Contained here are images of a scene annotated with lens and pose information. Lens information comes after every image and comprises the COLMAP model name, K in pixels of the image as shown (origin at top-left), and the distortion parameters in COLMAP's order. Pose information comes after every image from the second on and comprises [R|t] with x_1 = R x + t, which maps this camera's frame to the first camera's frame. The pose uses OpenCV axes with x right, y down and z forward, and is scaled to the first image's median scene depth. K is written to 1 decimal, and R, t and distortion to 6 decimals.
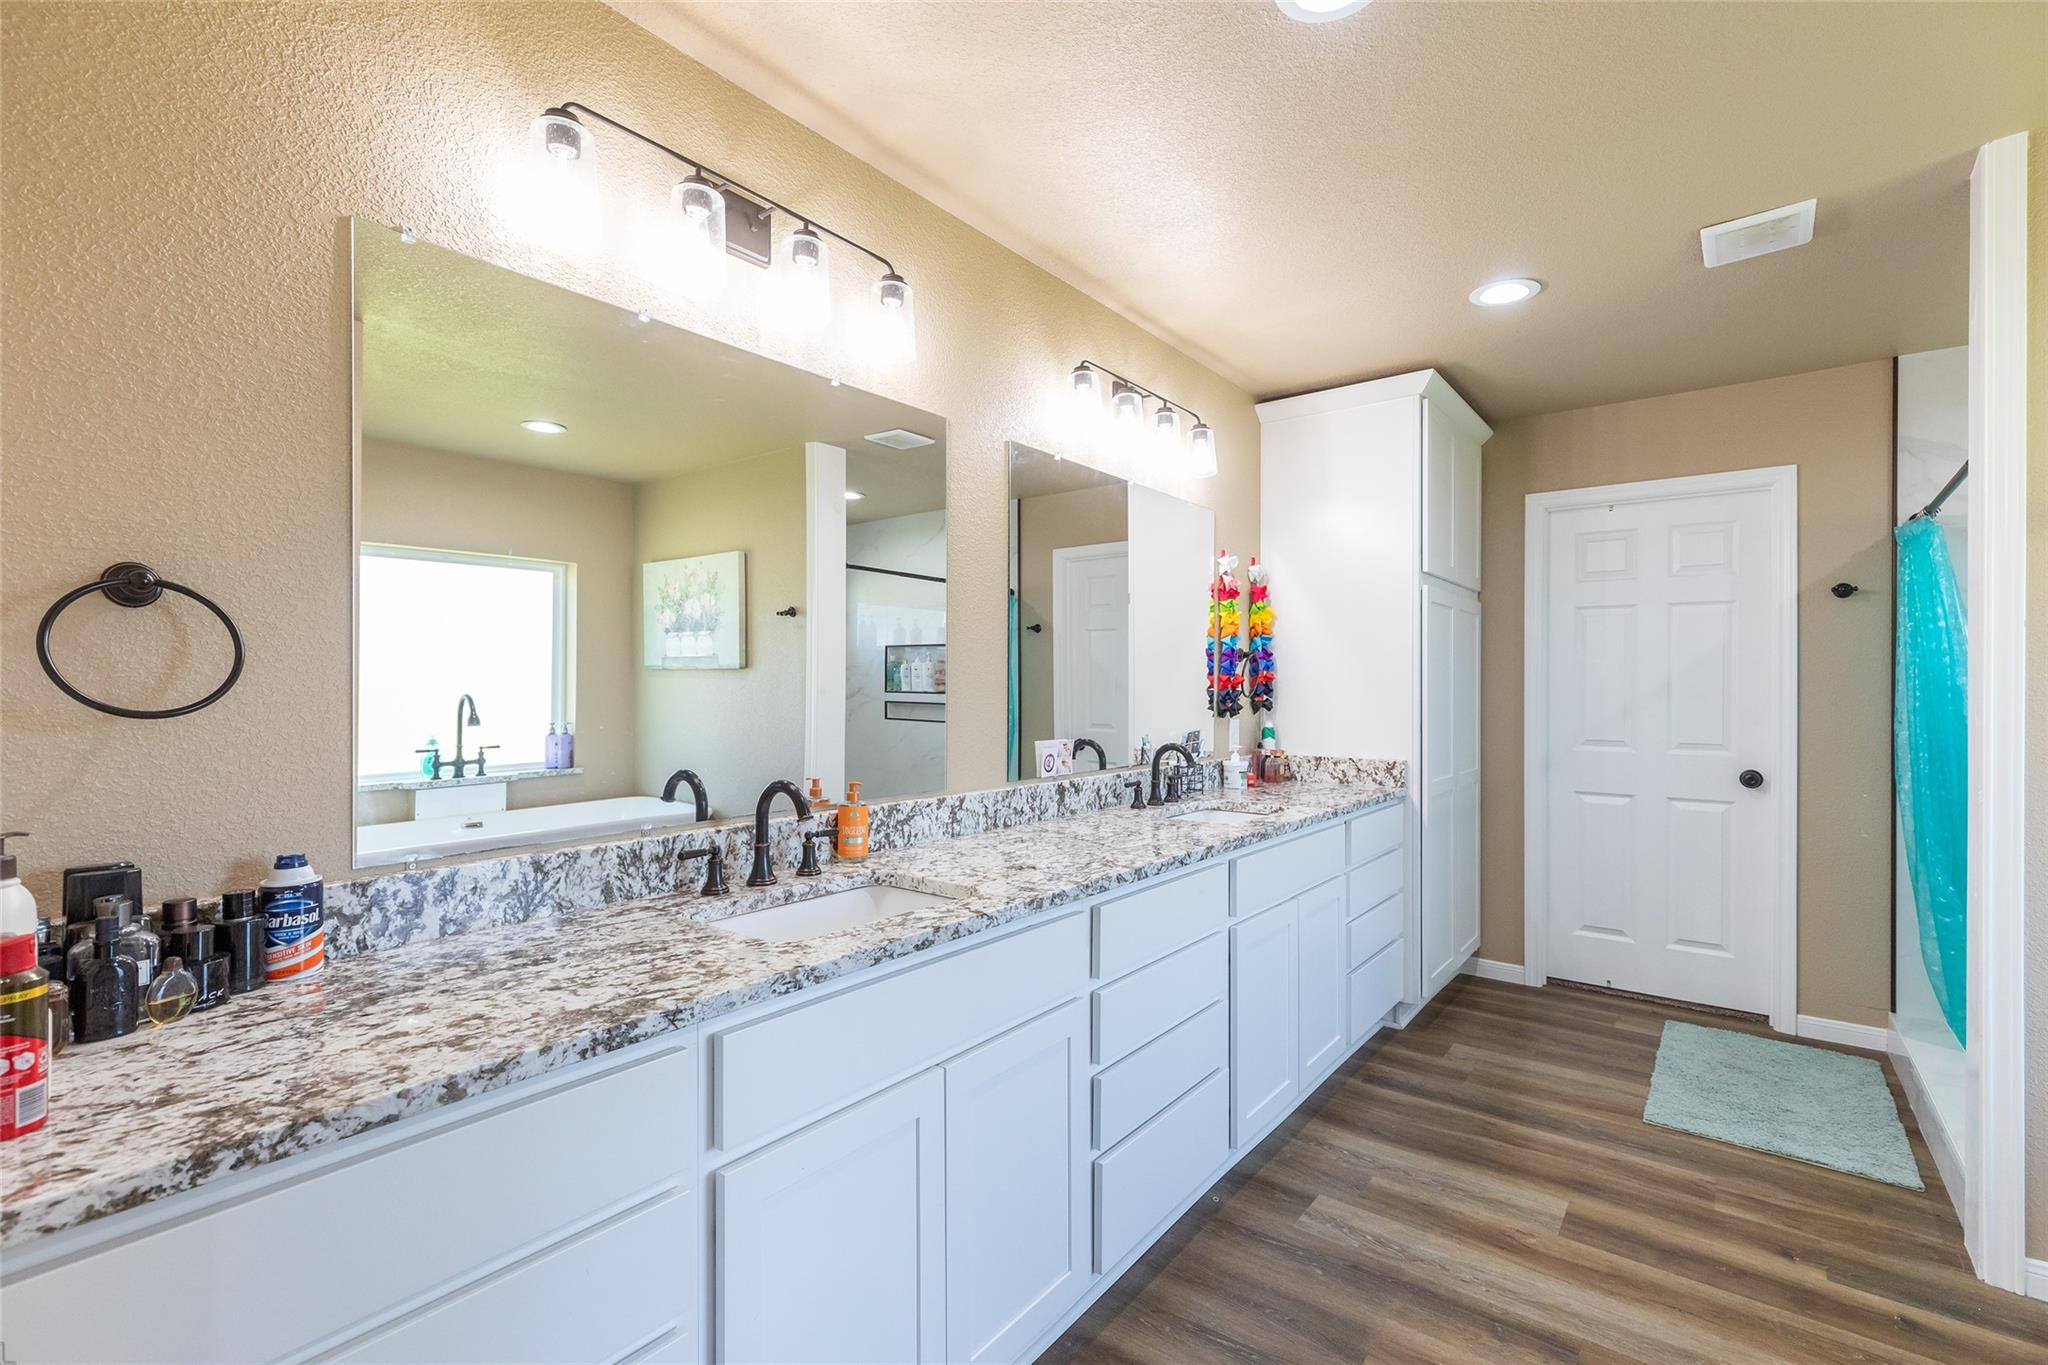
lens RADIAL K [[918.4, 0, 1021.5], [0, 918.4, 687.7], [0, 0, 1]] dist [0.004906, -0.000501]
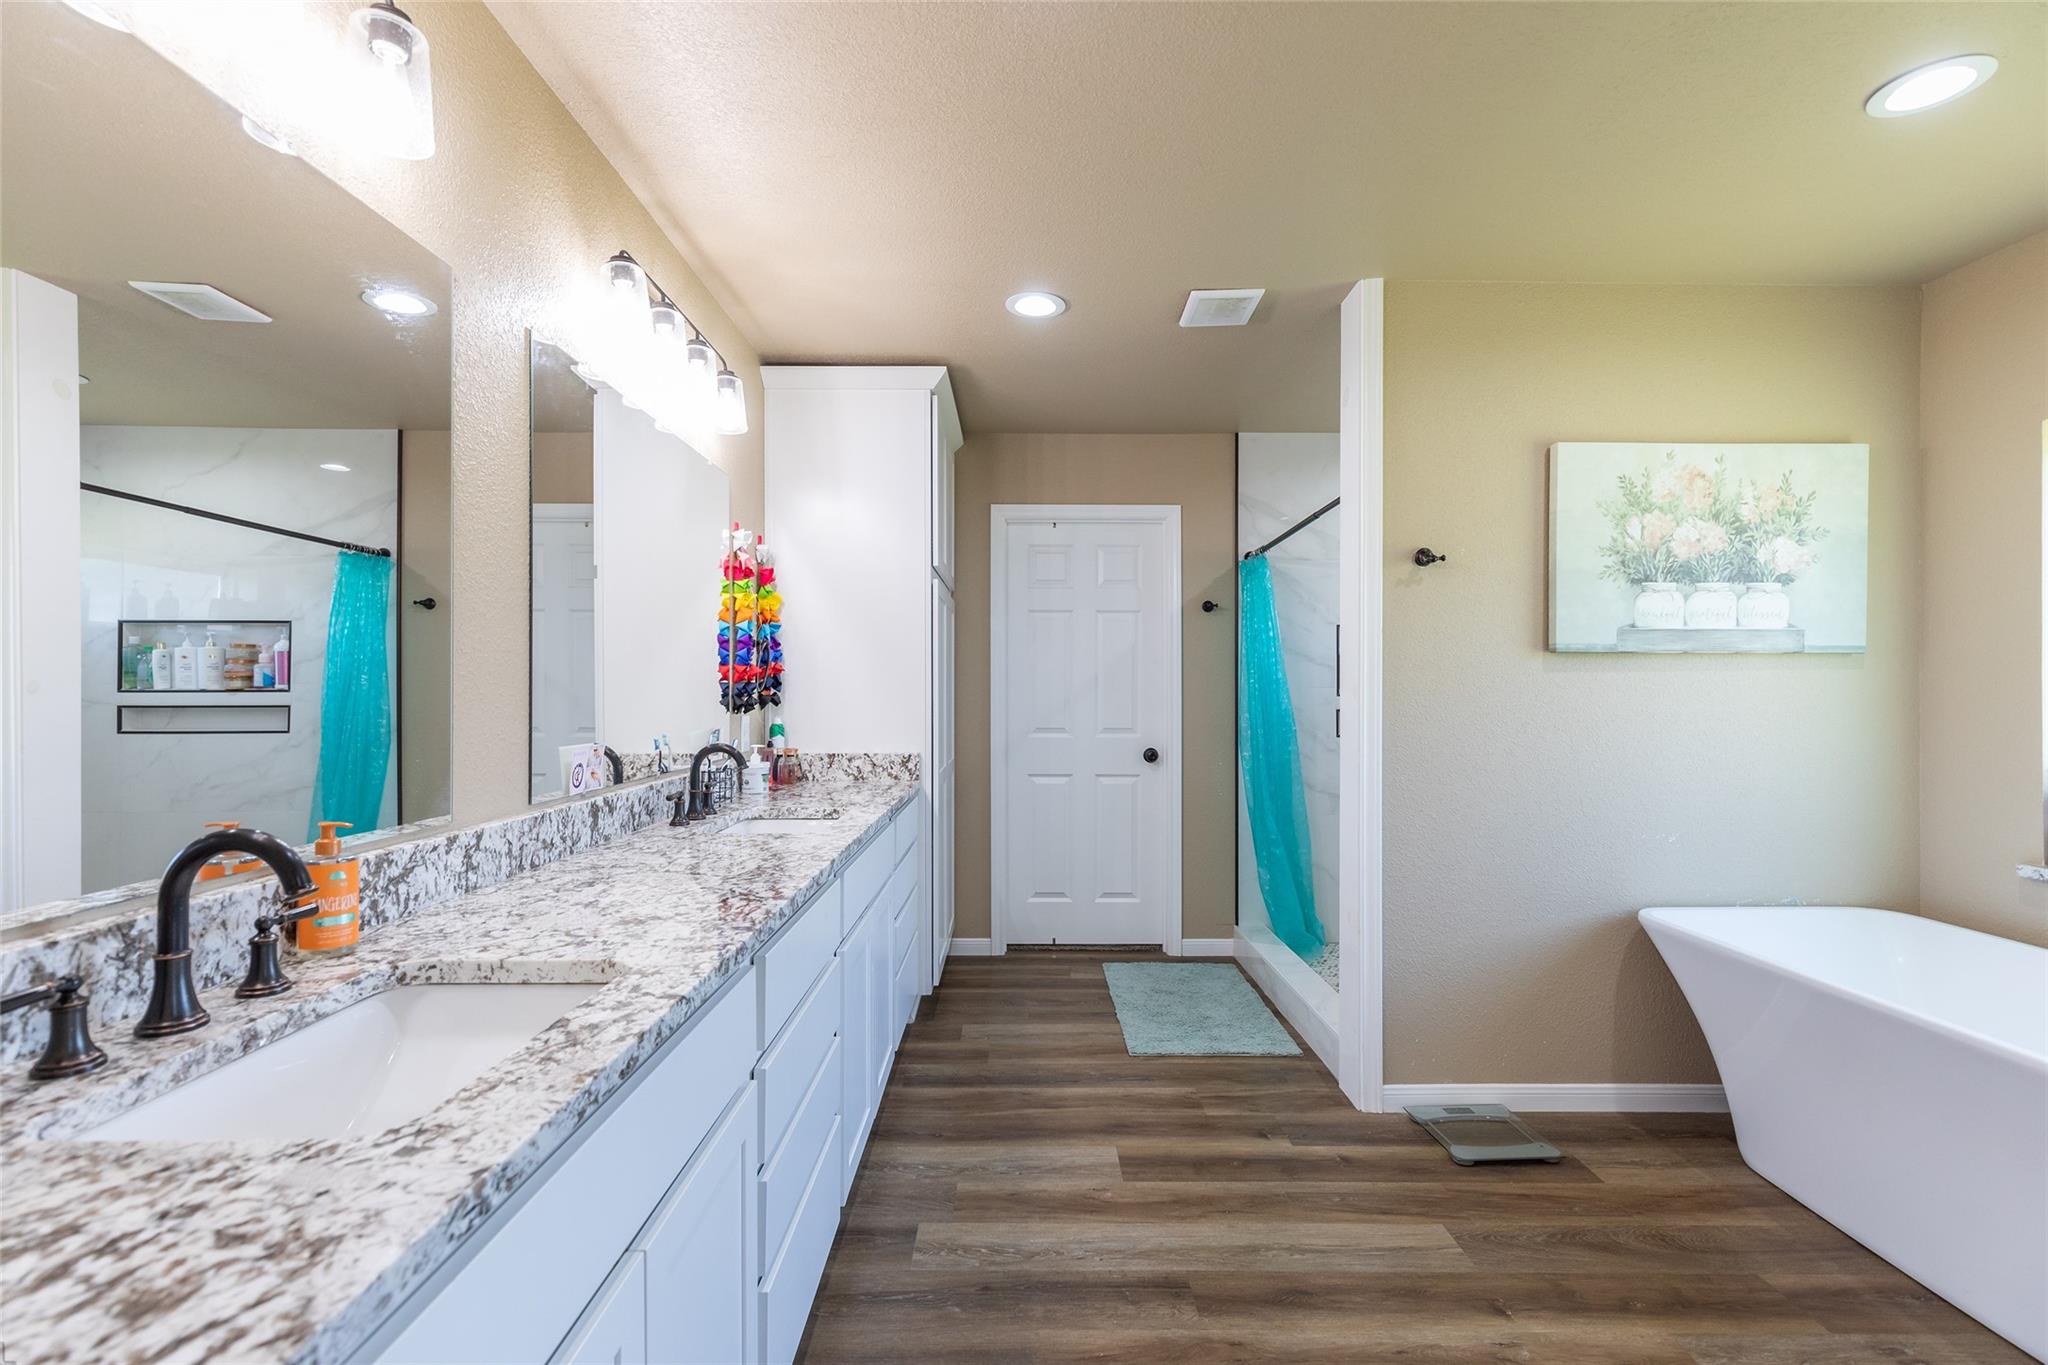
lens RADIAL K [[927.7, 0, 1031.5], [0, 927.7, 689.1], [0, 0, 1]] dist [0.006595, -0.000645]
pose [[0.779438, -0.002263, 0.626475, -0.152527], [0.002384, 0.999997, 0.000646, 0.011858], [-0.626474, 0.000990, 0.779441, 0.176548]]
